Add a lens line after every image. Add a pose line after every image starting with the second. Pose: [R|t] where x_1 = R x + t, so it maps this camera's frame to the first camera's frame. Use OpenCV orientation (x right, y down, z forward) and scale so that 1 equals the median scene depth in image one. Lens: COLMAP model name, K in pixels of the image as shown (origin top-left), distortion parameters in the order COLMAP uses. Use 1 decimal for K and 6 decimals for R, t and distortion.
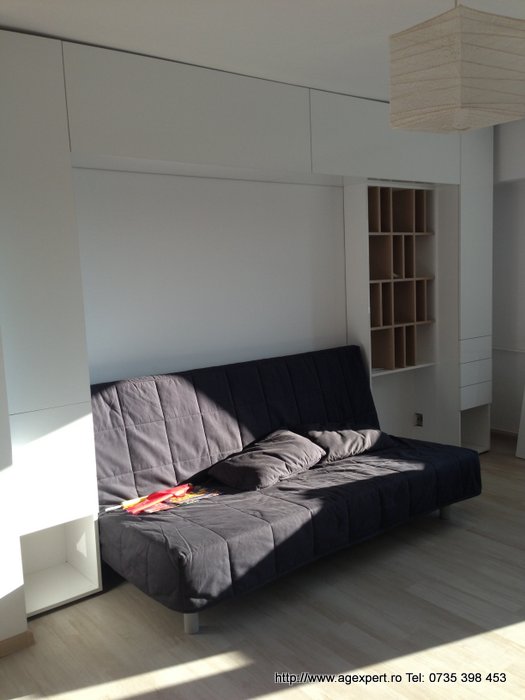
lens RADIAL K [[649.5, 0, 262.5], [0, 649.5, 350.0], [0, 0, 1]] dist [0.138111, -0.231016]
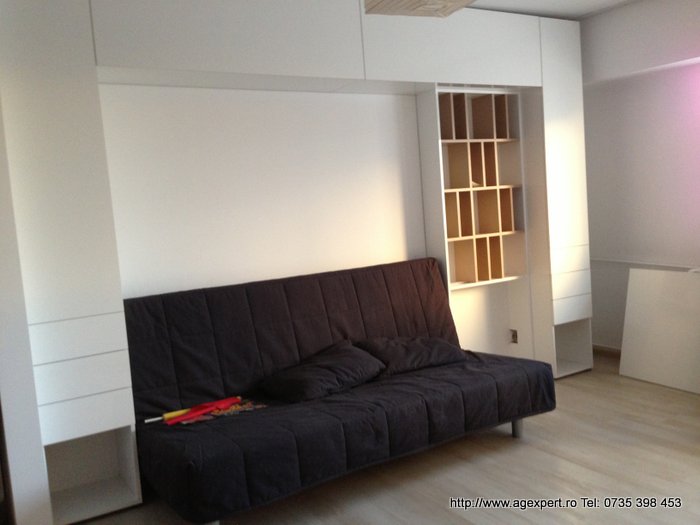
lens RADIAL K [[662.0, 0, 350.0], [0, 662.0, 262.5], [0, 0, 1]] dist [0.147613, -0.220199]
pose [[0.992987, -0.022716, -0.116023, 0.159088], [0.019698, 0.999439, -0.027090, 0.029030], [0.116574, 0.024614, 0.992877, 0.012012]]
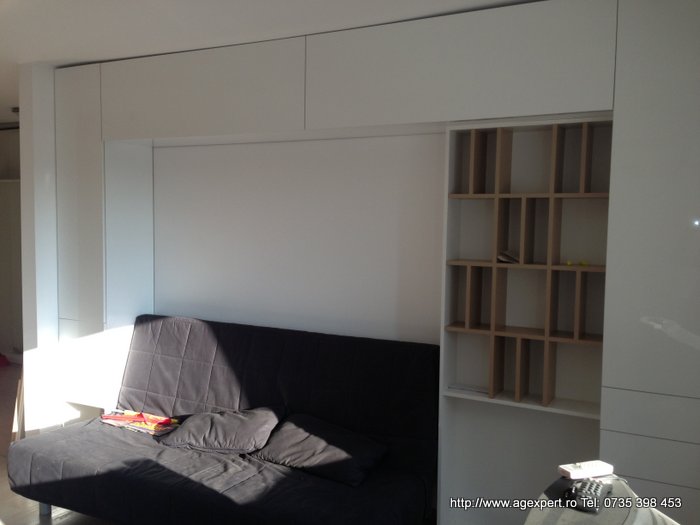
lens RADIAL K [[662.0, 0, 350.0], [0, 662.0, 262.5], [0, 0, 1]] dist [0.147613, -0.220199]
pose [[0.372757, 0.113260, -0.920991, 0.925995], [-0.133724, 0.988719, 0.067466, -0.162267], [0.918243, 0.098011, 0.383698, 0.723938]]
